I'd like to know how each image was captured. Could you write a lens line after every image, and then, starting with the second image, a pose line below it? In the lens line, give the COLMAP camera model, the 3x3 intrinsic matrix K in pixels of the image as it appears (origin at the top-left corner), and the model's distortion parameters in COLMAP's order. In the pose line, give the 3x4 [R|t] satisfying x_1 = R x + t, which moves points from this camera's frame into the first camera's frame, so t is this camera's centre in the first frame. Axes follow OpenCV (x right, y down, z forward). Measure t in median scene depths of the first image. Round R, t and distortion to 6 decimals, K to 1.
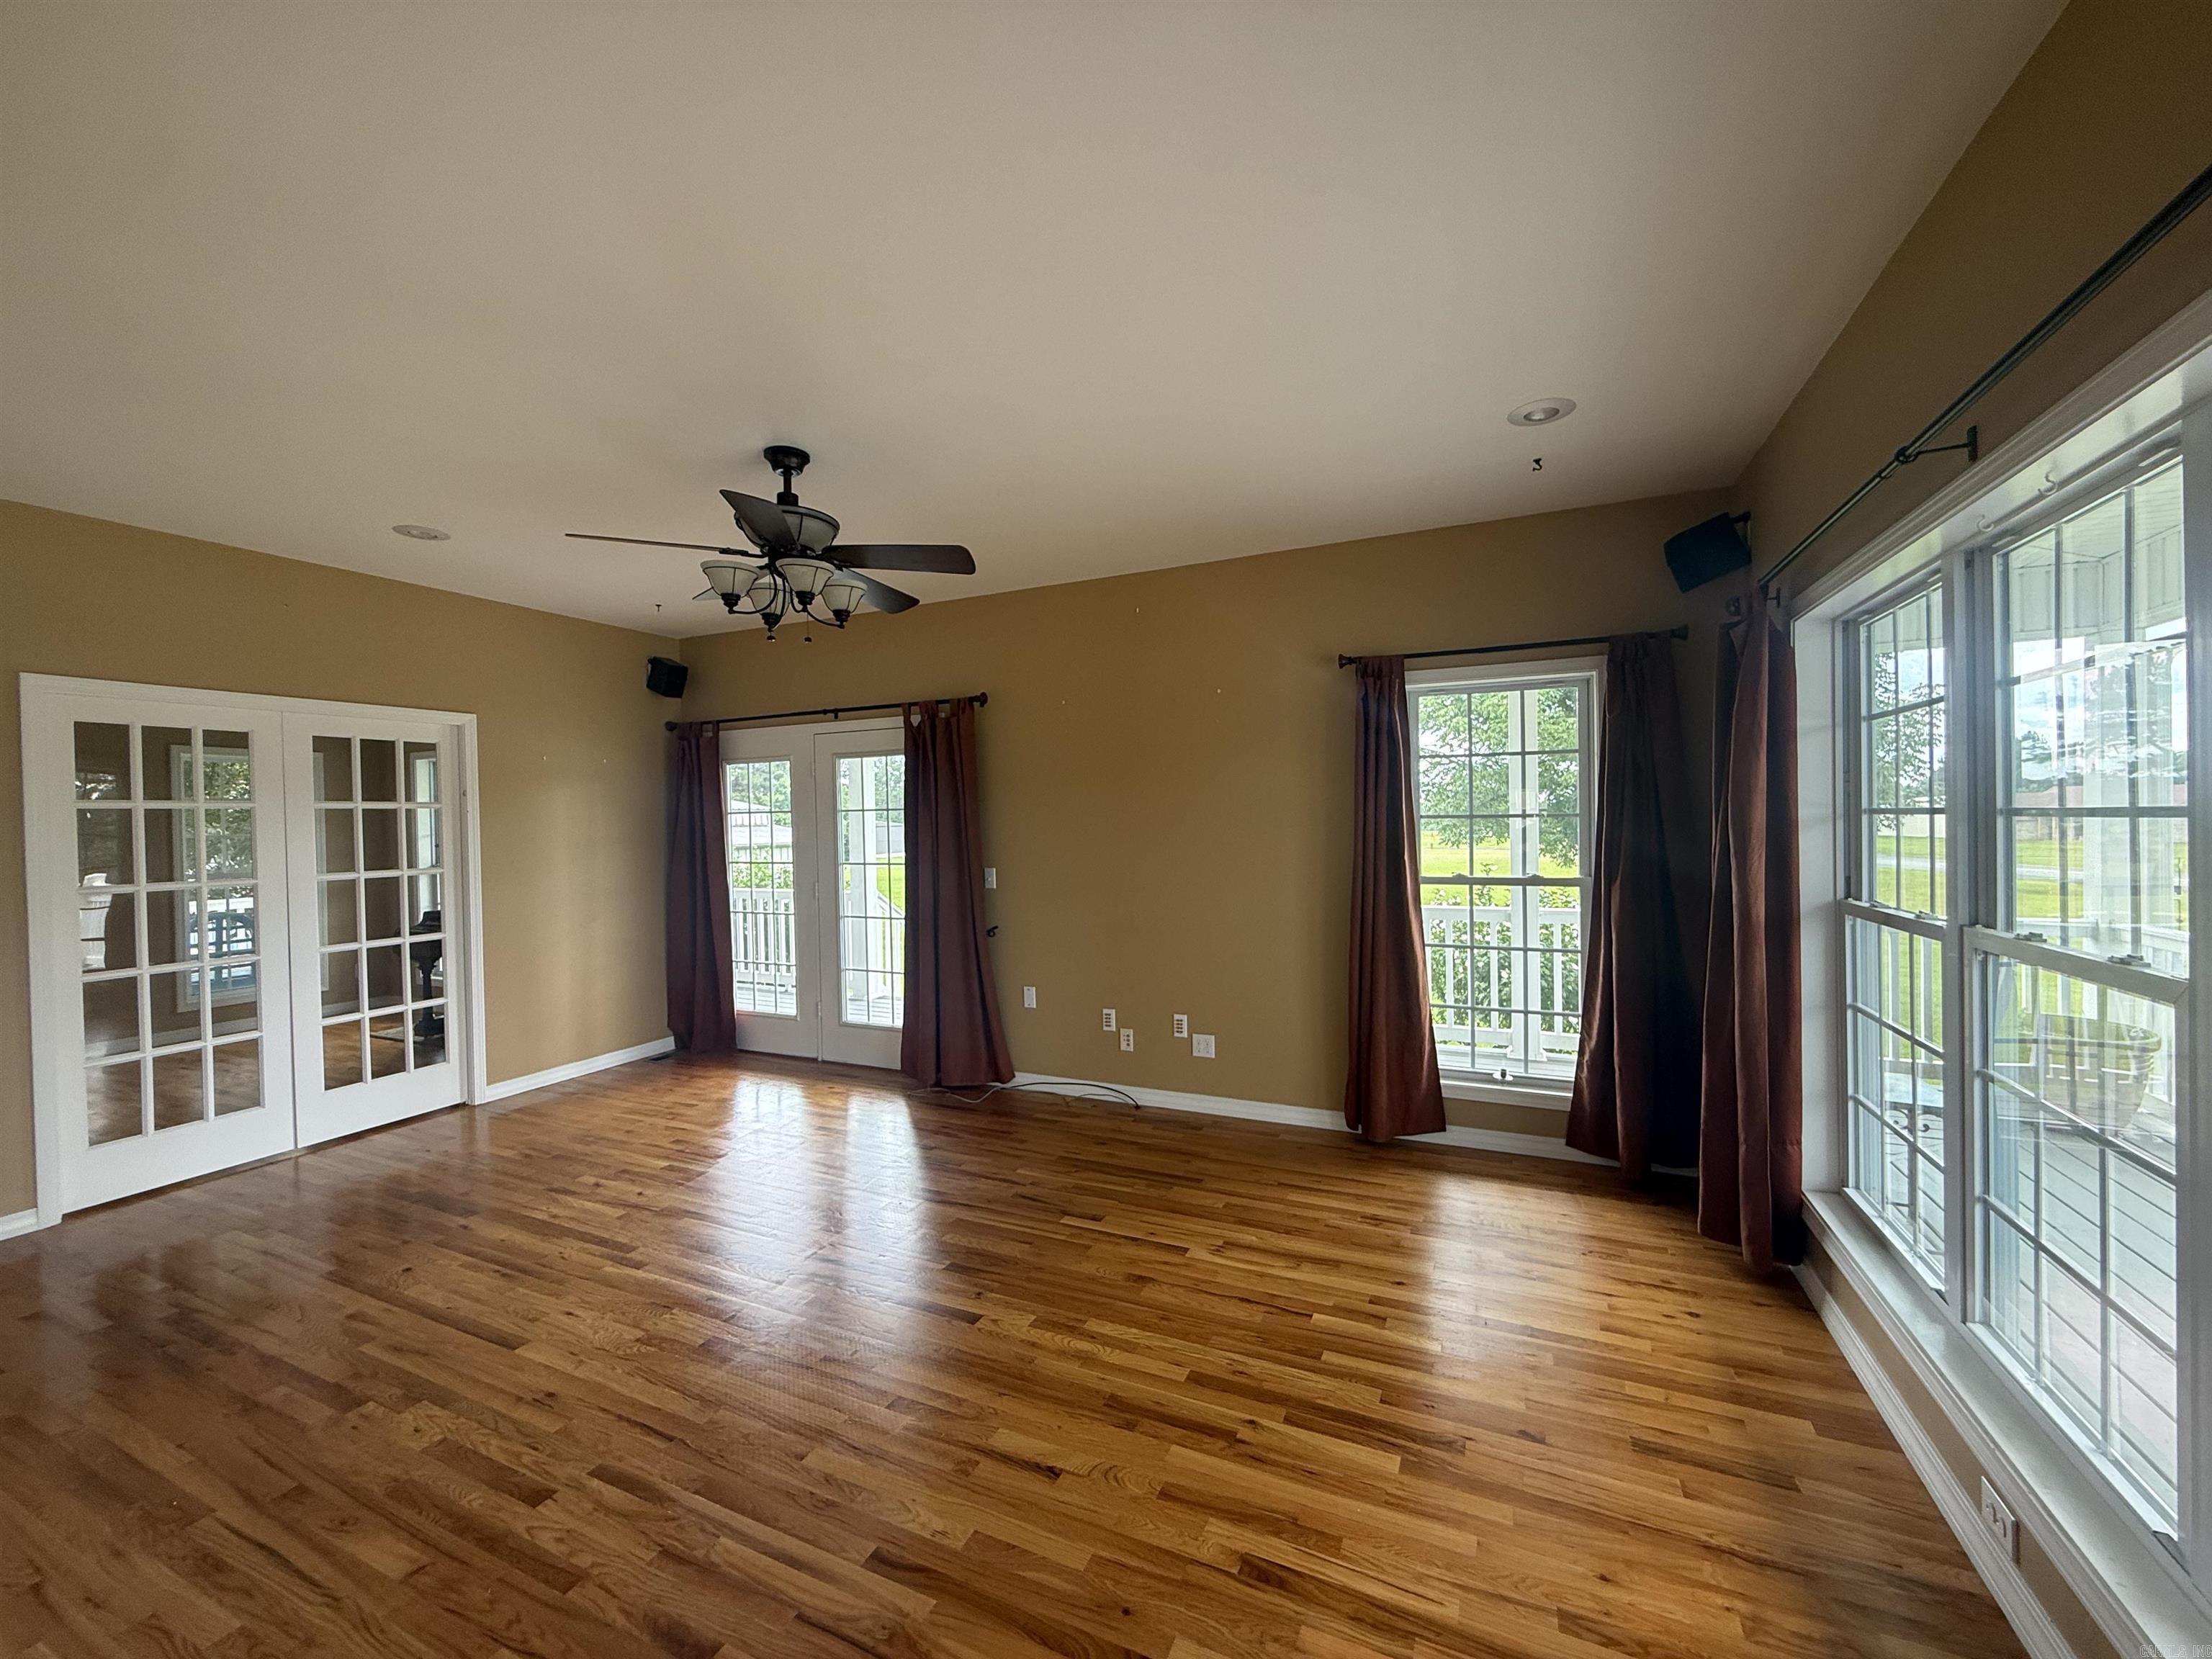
lens RADIAL K [[883.0, 0, 1094.9], [0, 883.0, 832.3], [0, 0, 1]] dist [-0.002216, 0.001139]
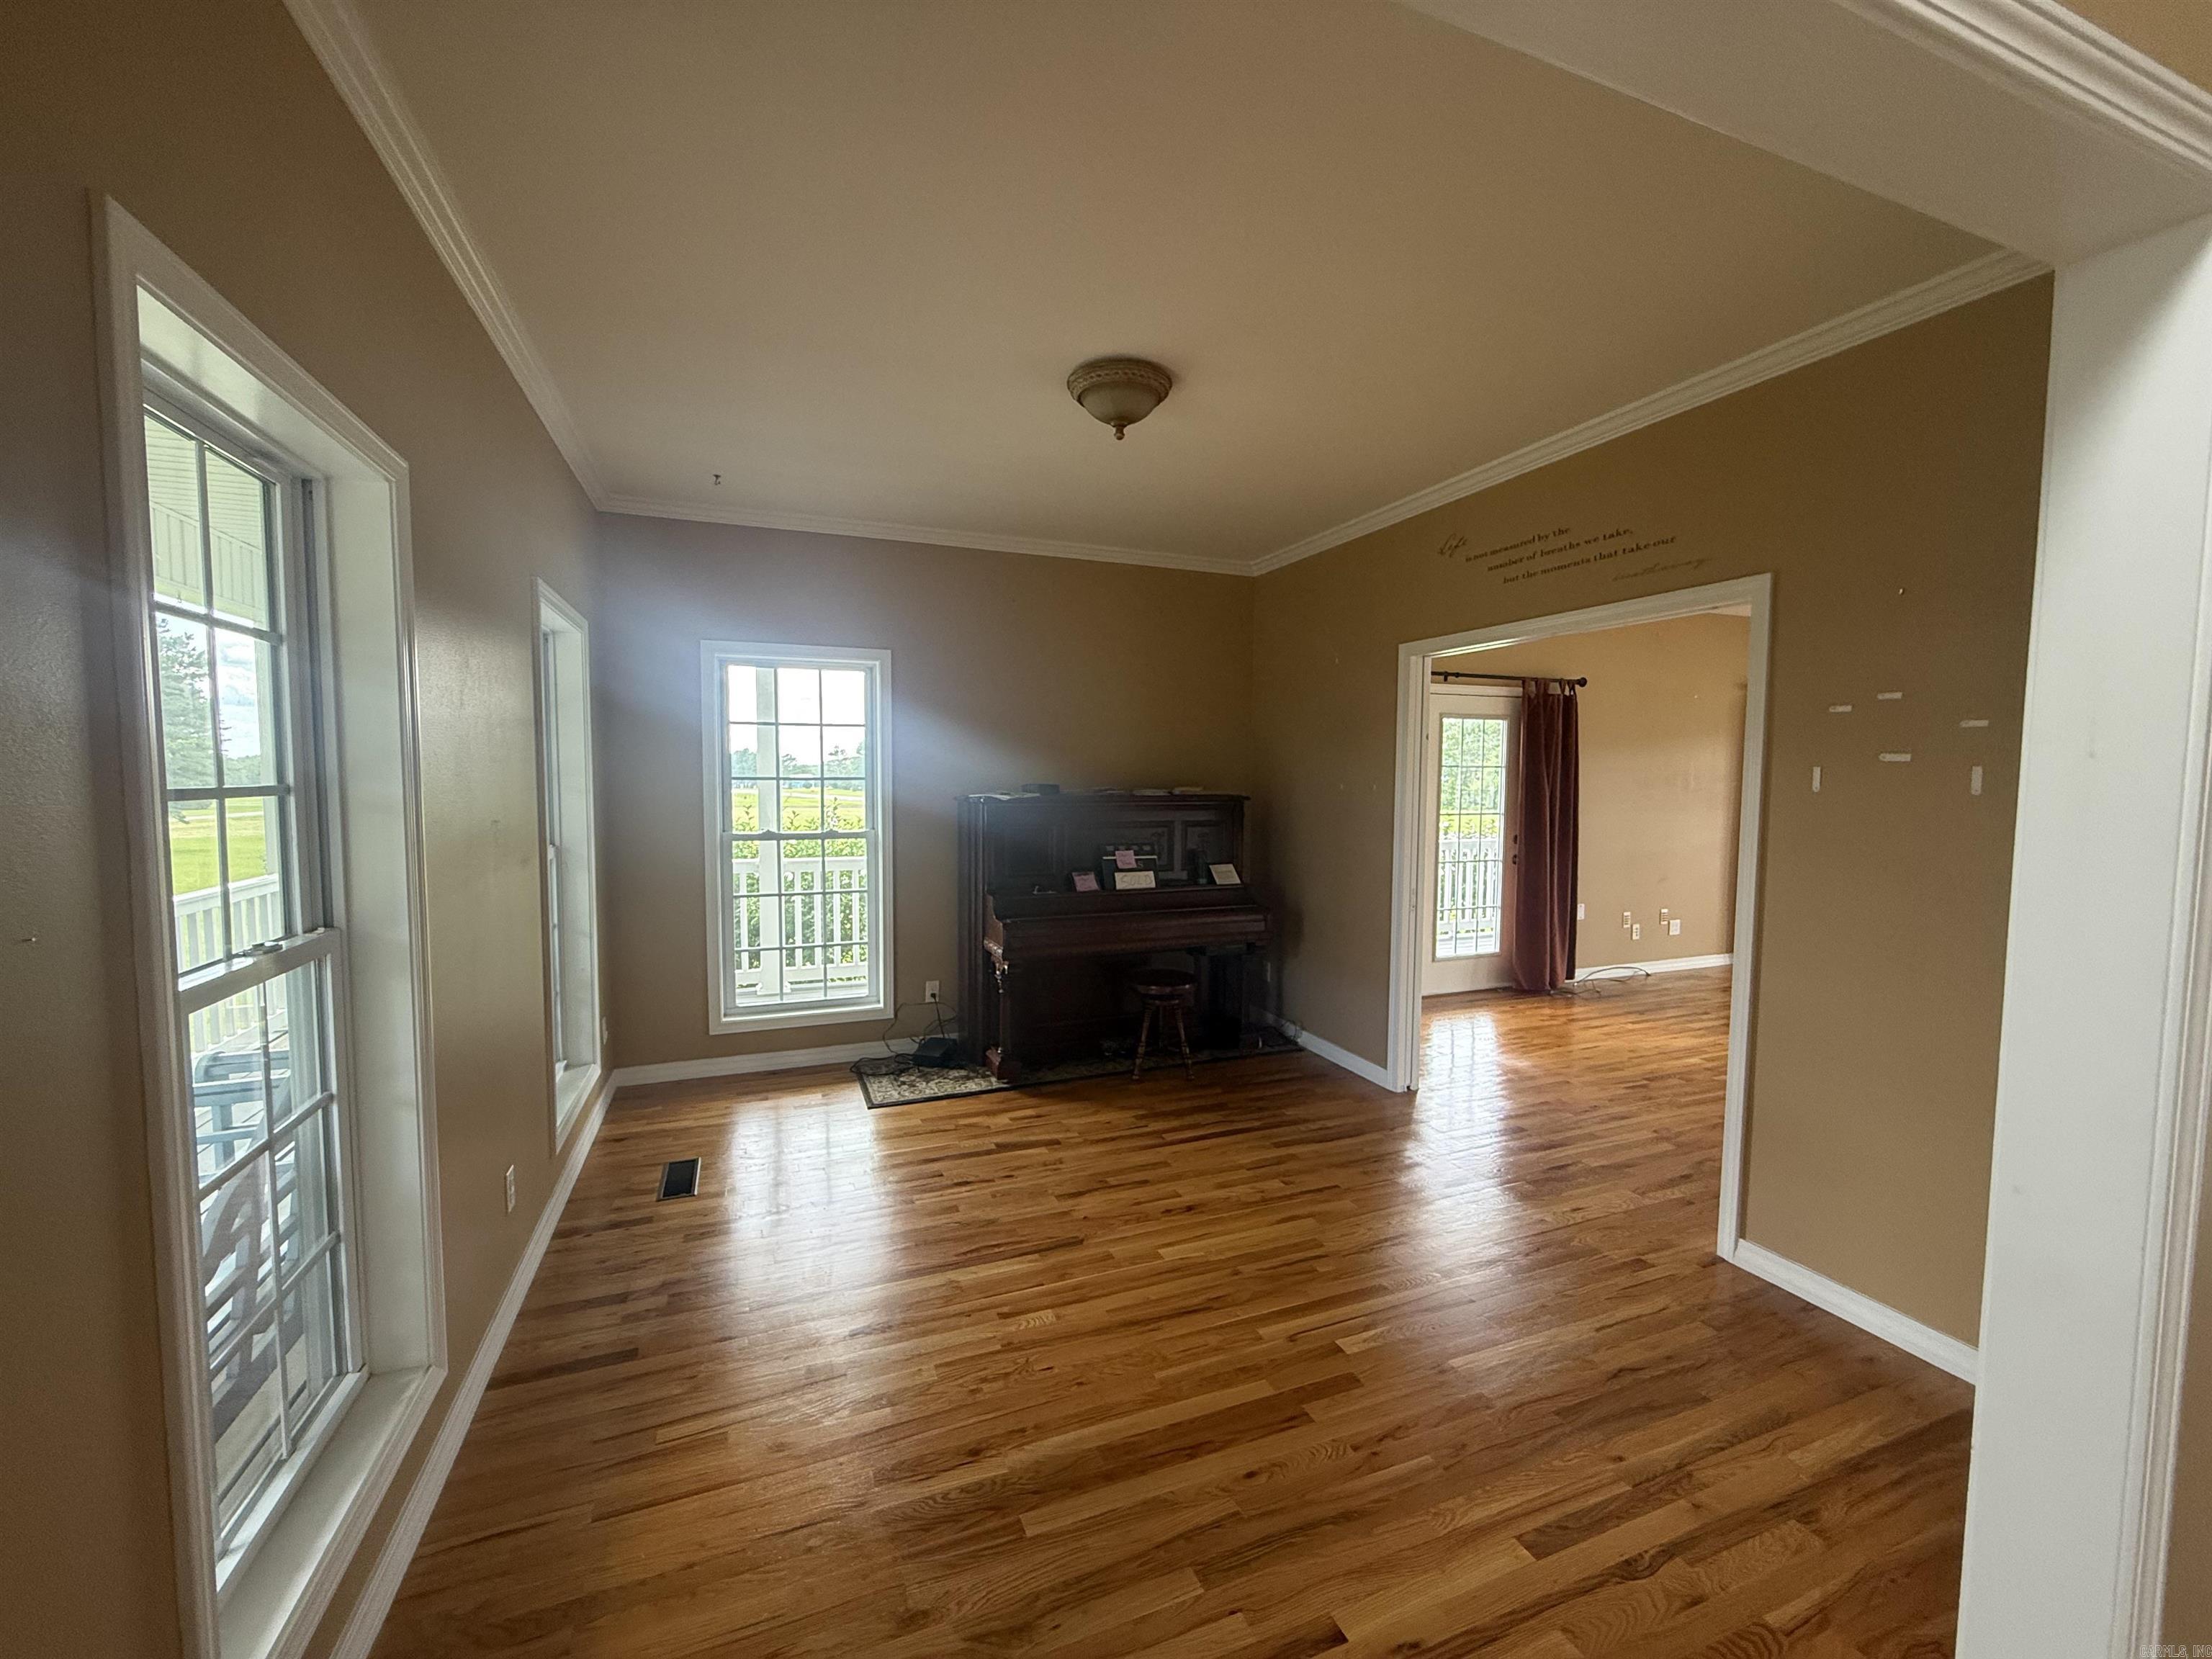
lens RADIAL K [[883.0, 0, 1101.5], [0, 883.0, 833.6], [0, 0, 1]] dist [-0.002216, 0.001139]
pose [[0.682369, -0.027122, 0.730505, -1.607727], [-0.009442, 0.998901, 0.045907, 0.015068], [-0.730947, -0.038223, 0.681363, 0.655466]]
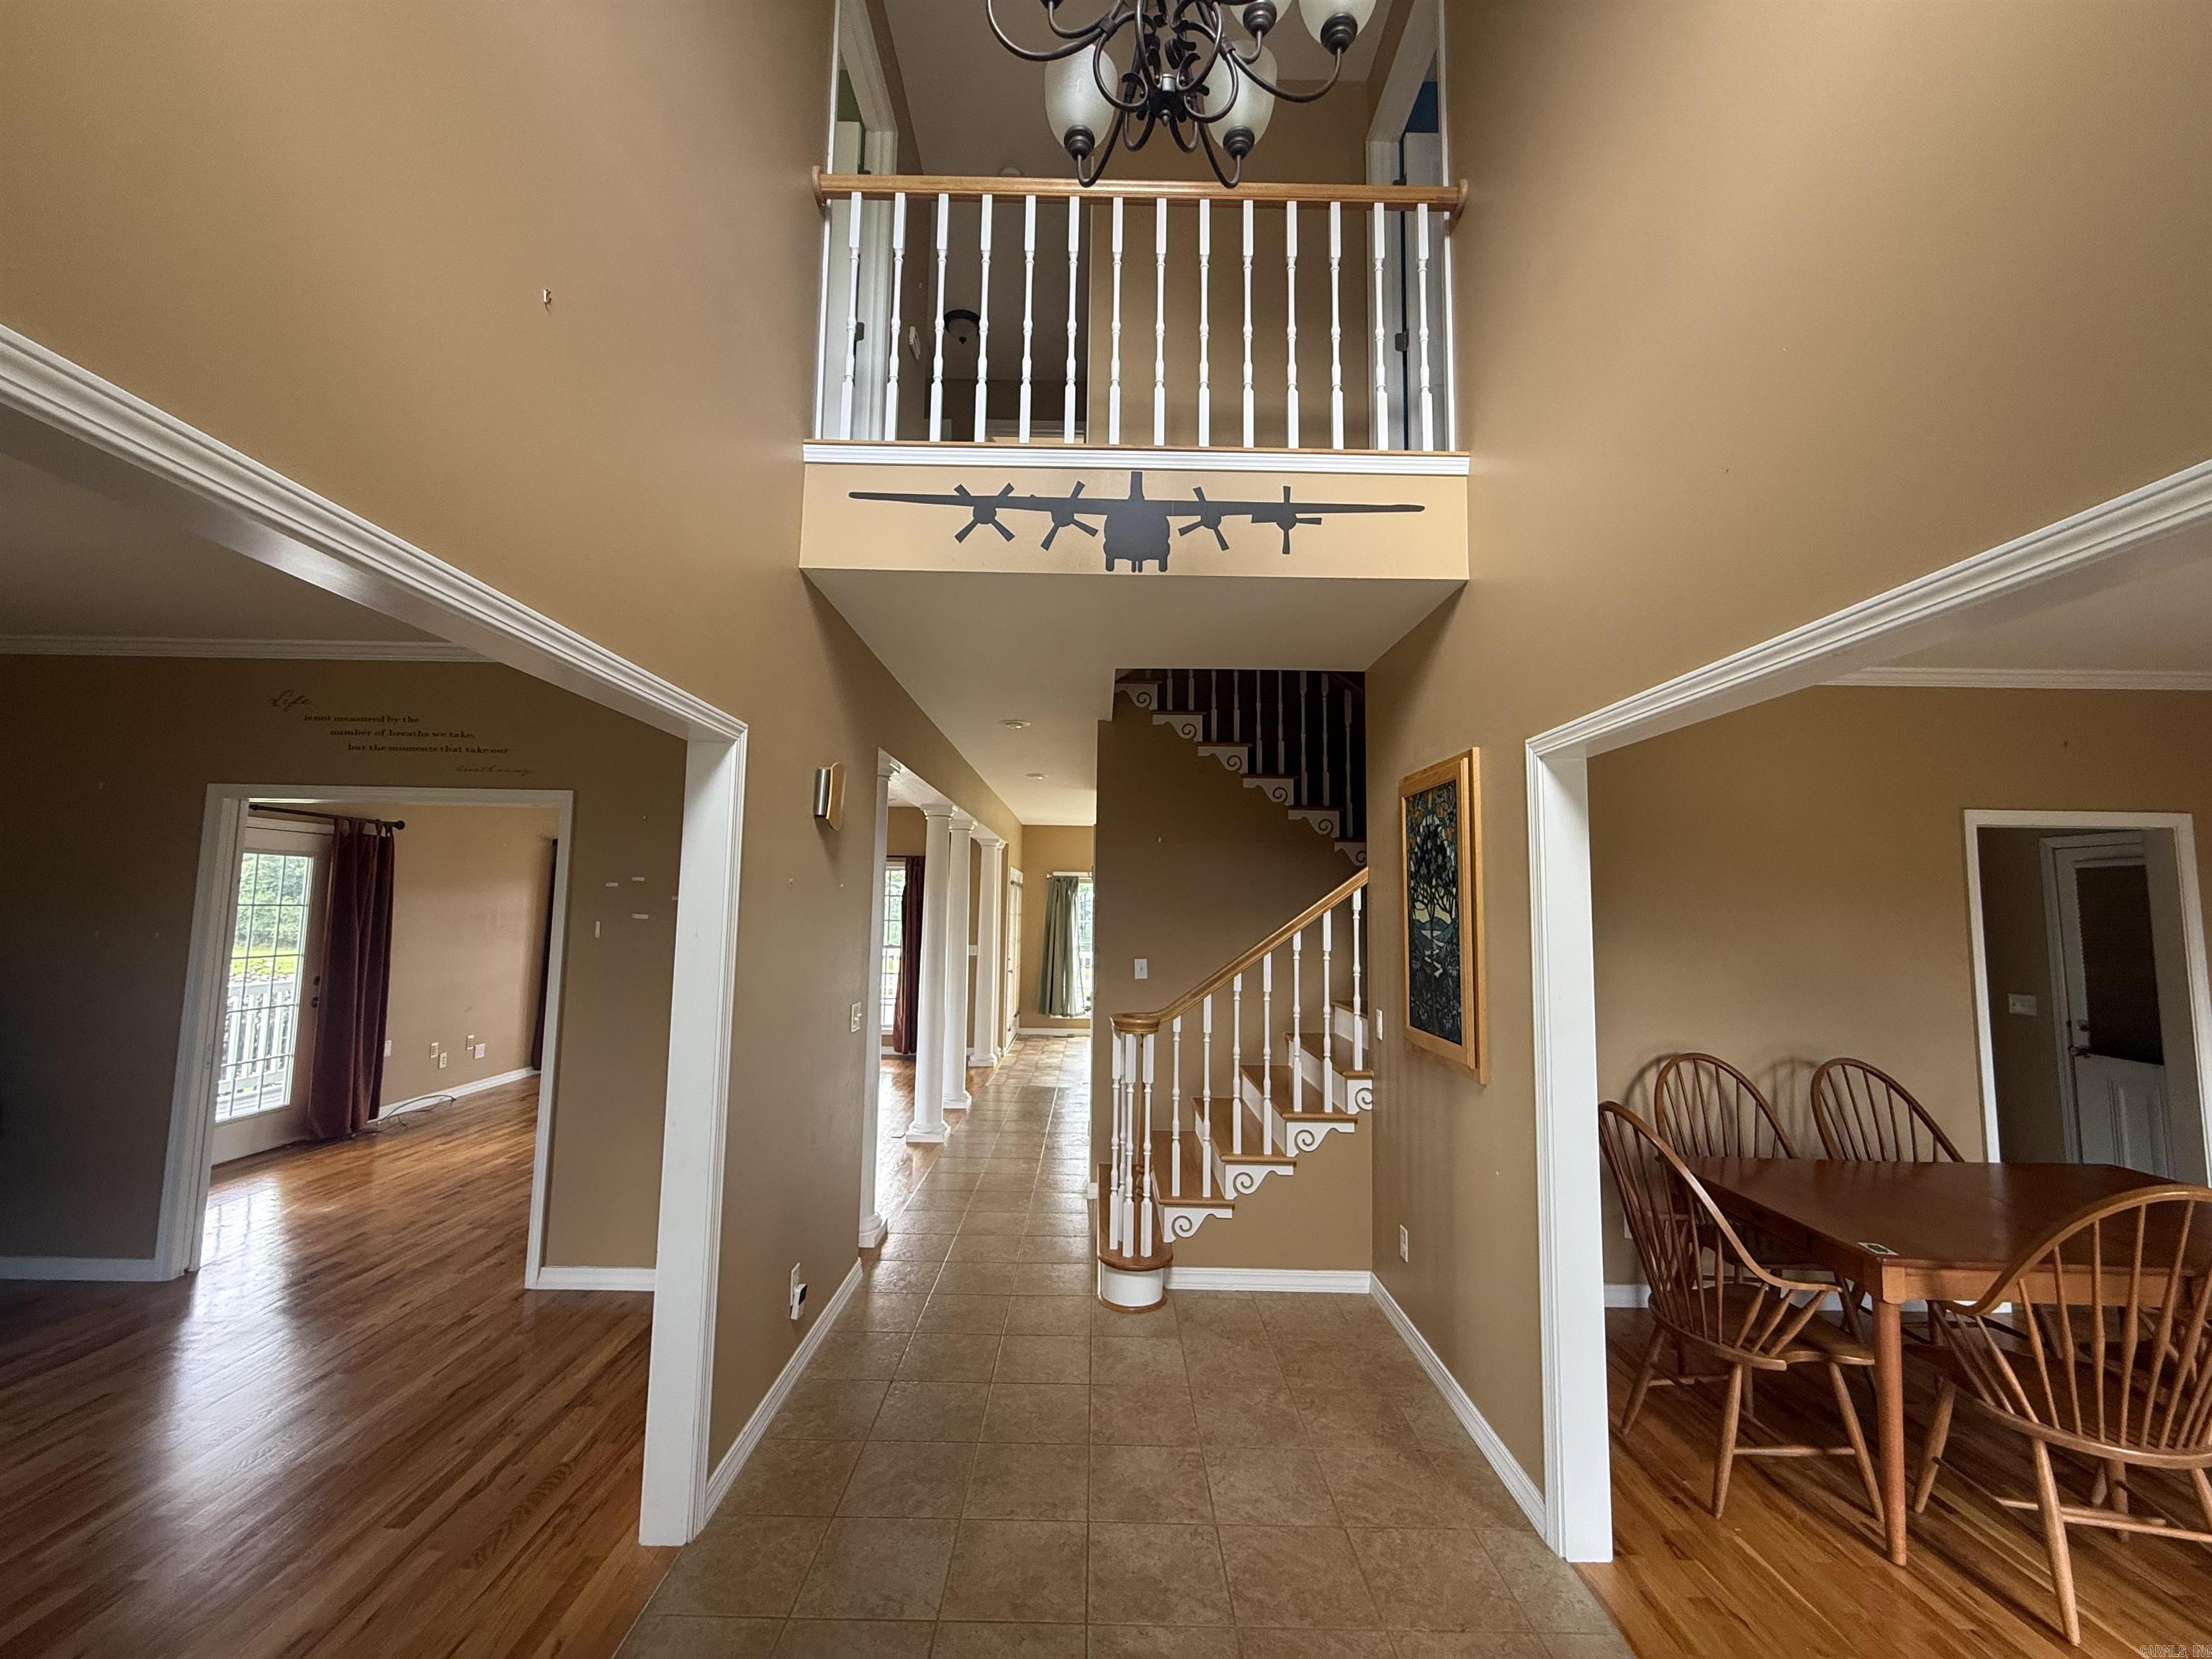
lens RADIAL K [[883.0, 0, 1100.1], [0, 883.0, 822.9], [0, 0, 1]] dist [-0.002216, 0.001139]
pose [[-0.431750, 0.101005, 0.896320, -1.873545], [0.003576, 0.993894, -0.110278, -0.003664], [-0.901986, -0.044408, -0.429475, 0.639363]]
